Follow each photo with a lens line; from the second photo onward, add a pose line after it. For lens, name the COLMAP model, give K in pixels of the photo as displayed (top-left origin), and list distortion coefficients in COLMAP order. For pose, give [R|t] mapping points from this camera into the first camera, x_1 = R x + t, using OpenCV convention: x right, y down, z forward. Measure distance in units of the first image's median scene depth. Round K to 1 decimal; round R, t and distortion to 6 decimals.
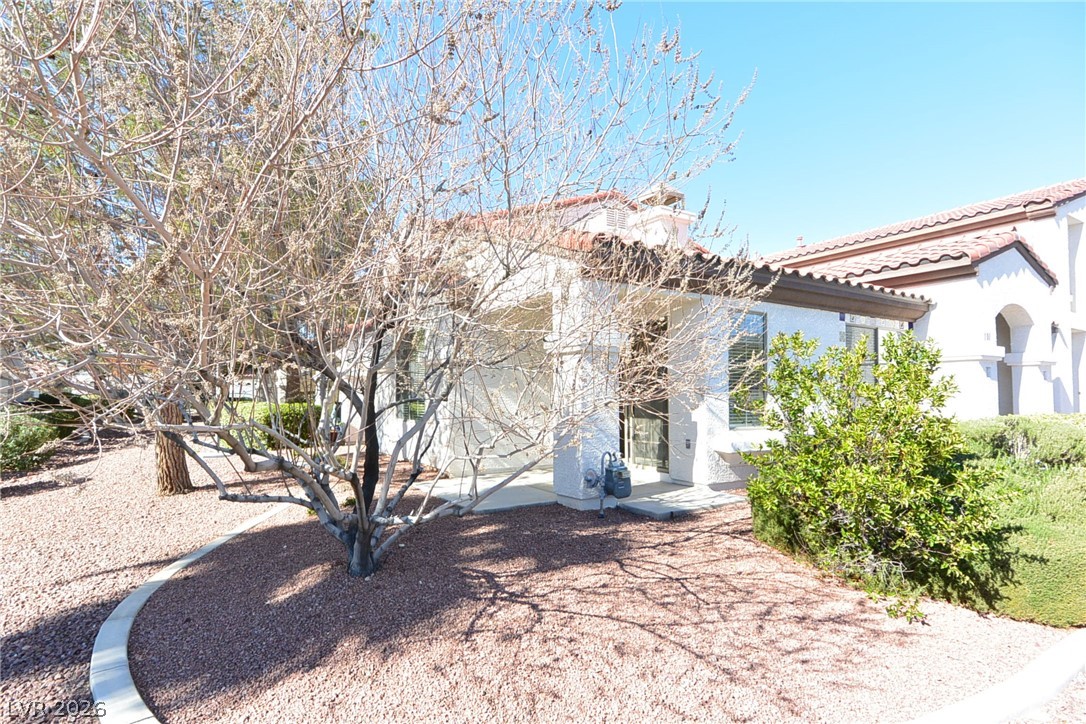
lens RADIAL K [[561.2, 0, 538.4], [0, 561.2, 369.7], [0, 0, 1]] dist [0.003866, 0.000935]
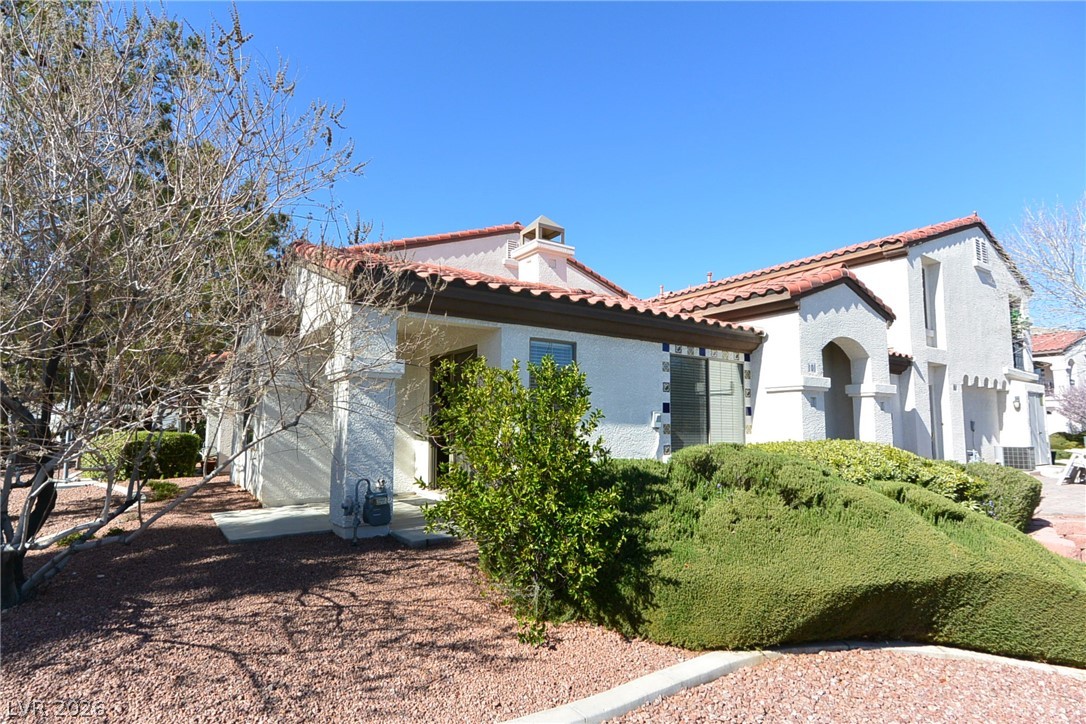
lens RADIAL K [[561.2, 0, 541.8], [0, 561.2, 369.8], [0, 0, 1]] dist [0.003866, 0.000935]
pose [[0.998930, 0.008754, 0.045414, 0.565249], [-0.006179, 0.998382, -0.056532, 0.012678], [-0.045835, 0.056191, 0.997367, -0.019282]]
